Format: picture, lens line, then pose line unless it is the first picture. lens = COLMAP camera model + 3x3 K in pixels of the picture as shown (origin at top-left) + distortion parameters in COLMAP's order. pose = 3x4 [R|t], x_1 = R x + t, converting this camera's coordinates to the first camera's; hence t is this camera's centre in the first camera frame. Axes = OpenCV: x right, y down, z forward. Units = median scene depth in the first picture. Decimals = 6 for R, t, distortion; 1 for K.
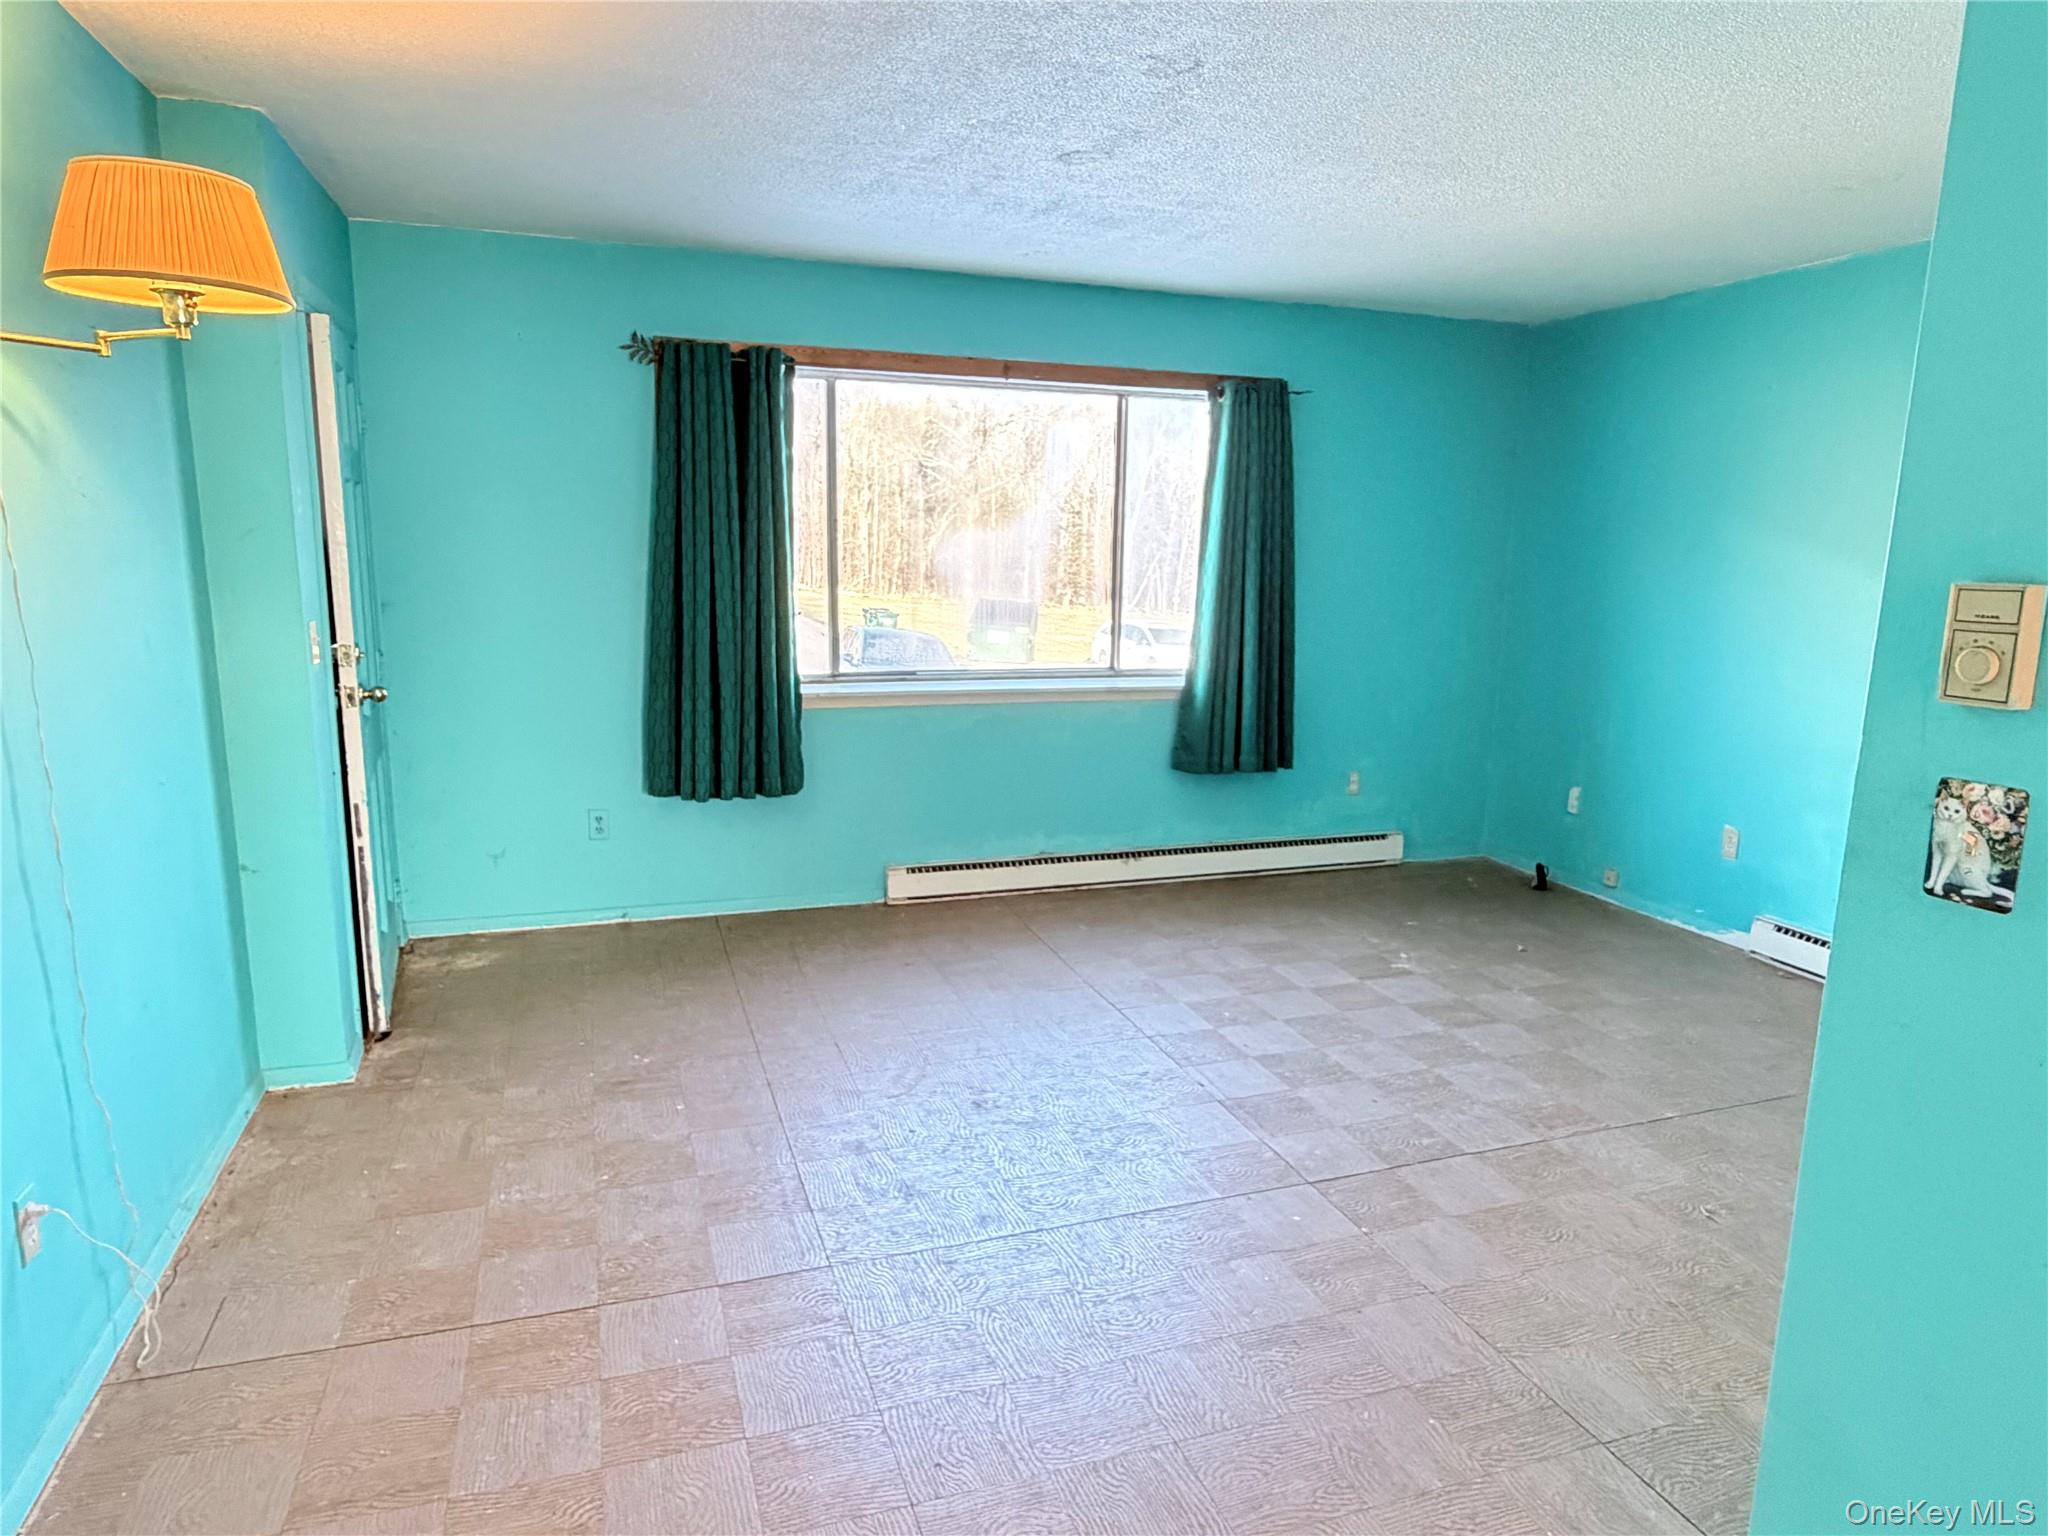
lens RADIAL K [[1248.2, 0, 1020.7], [0, 1248.2, 767.7], [0, 0, 1]] dist [-0.000857, -0.000222]
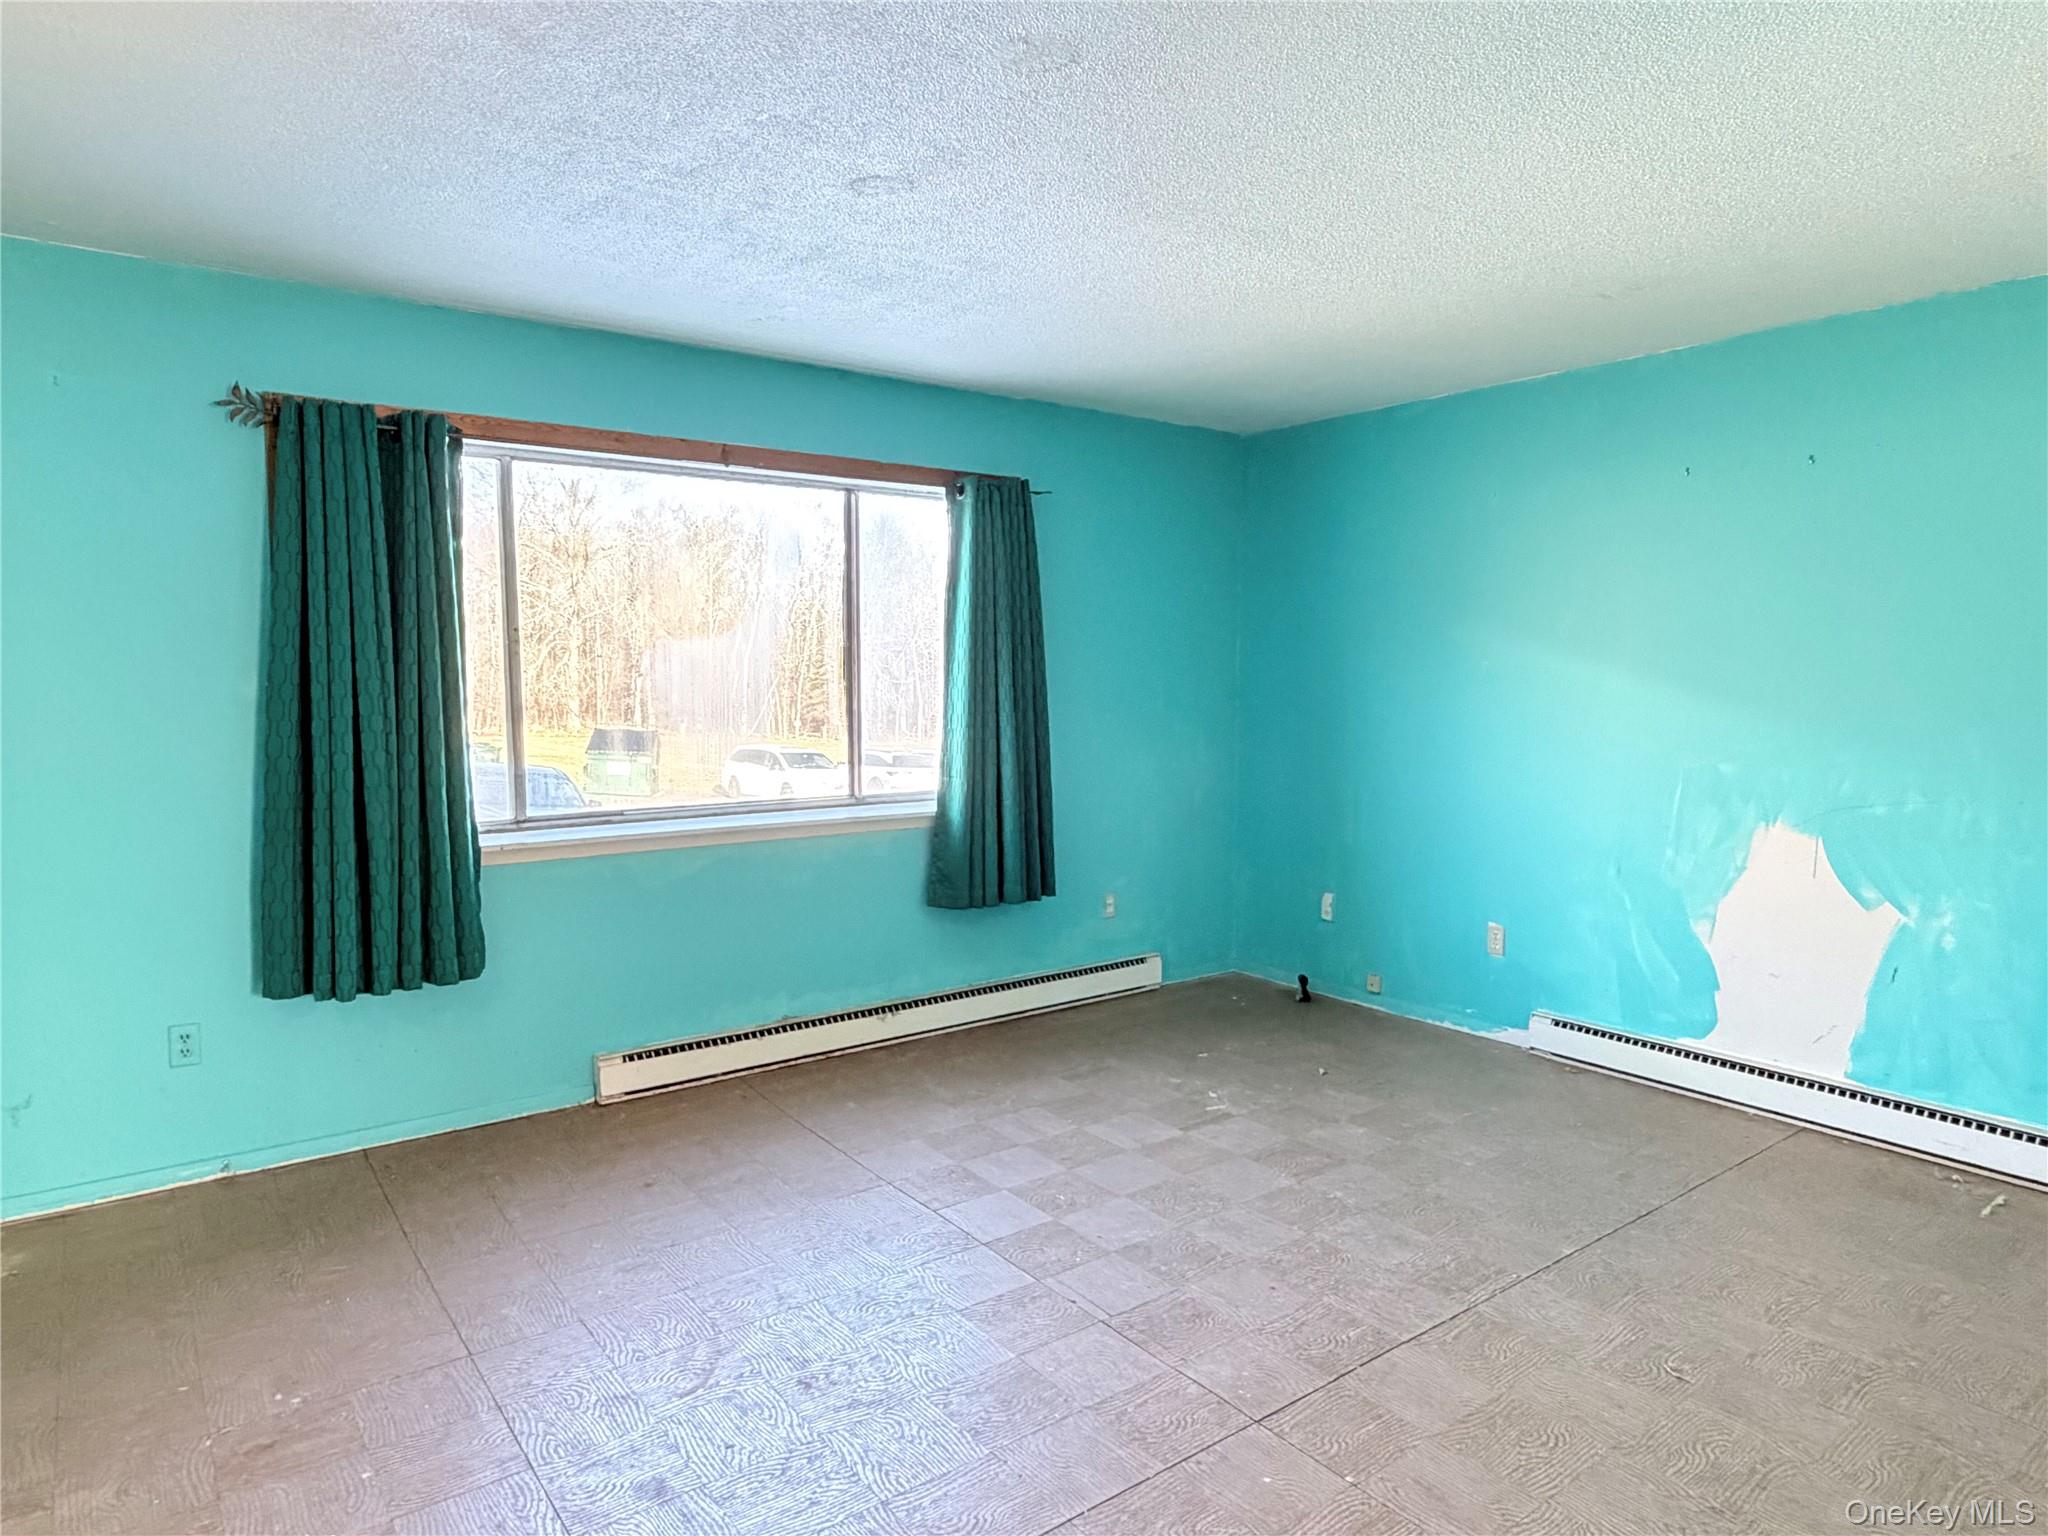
lens RADIAL K [[1248.2, 0, 1029.8], [0, 1248.2, 769.8], [0, 0, 1]] dist [-0.000857, -0.000222]
pose [[0.951746, -0.042387, 0.303946, -0.084947], [0.071308, 0.993853, -0.084689, -0.017091], [-0.298488, 0.102277, 0.948918, 0.151165]]
